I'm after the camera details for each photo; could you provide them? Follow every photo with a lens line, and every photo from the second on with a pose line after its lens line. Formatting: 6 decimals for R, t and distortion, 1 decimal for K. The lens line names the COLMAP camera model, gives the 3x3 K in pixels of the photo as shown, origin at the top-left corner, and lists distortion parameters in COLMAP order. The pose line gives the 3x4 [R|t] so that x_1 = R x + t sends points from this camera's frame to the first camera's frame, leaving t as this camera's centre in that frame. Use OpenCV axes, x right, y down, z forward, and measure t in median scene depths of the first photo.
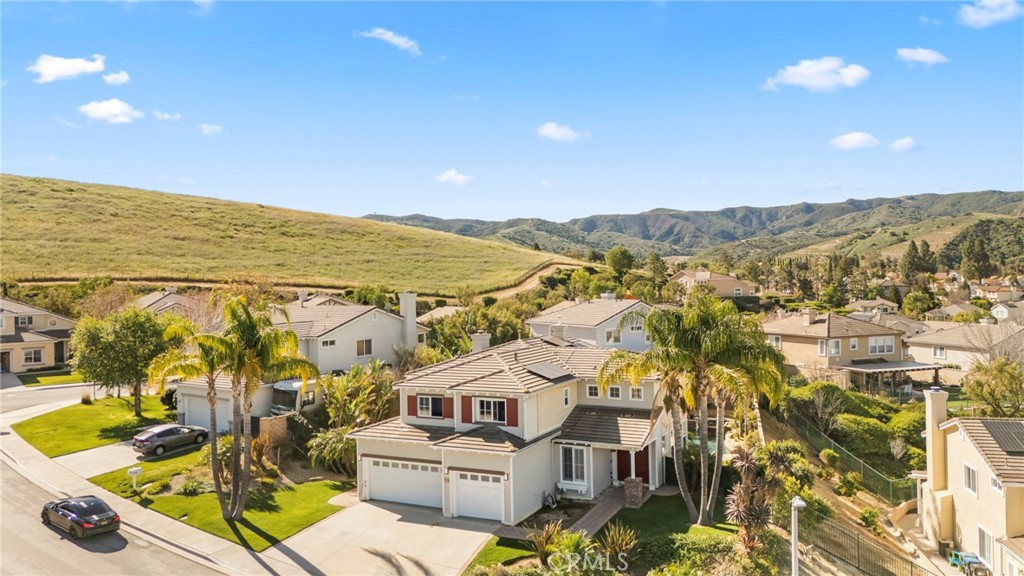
lens RADIAL K [[746.1, 0, 524.9], [0, 746.1, 284.3], [0, 0, 1]] dist [0.059365, -0.024292]
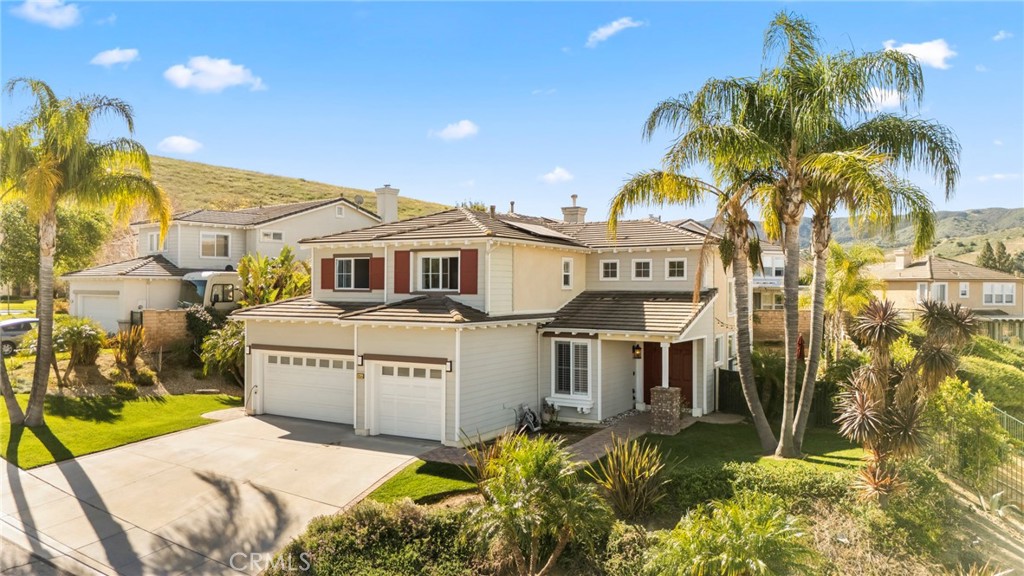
lens RADIAL K [[746.1, 0, 517.4], [0, 746.1, 285.8], [0, 0, 1]] dist [0.059365, -0.024292]
pose [[0.996733, 0.020006, -0.078252, 0.069128], [-0.019370, 0.999773, 0.008882, 0.170735], [0.078412, -0.007337, 0.996894, 0.375462]]
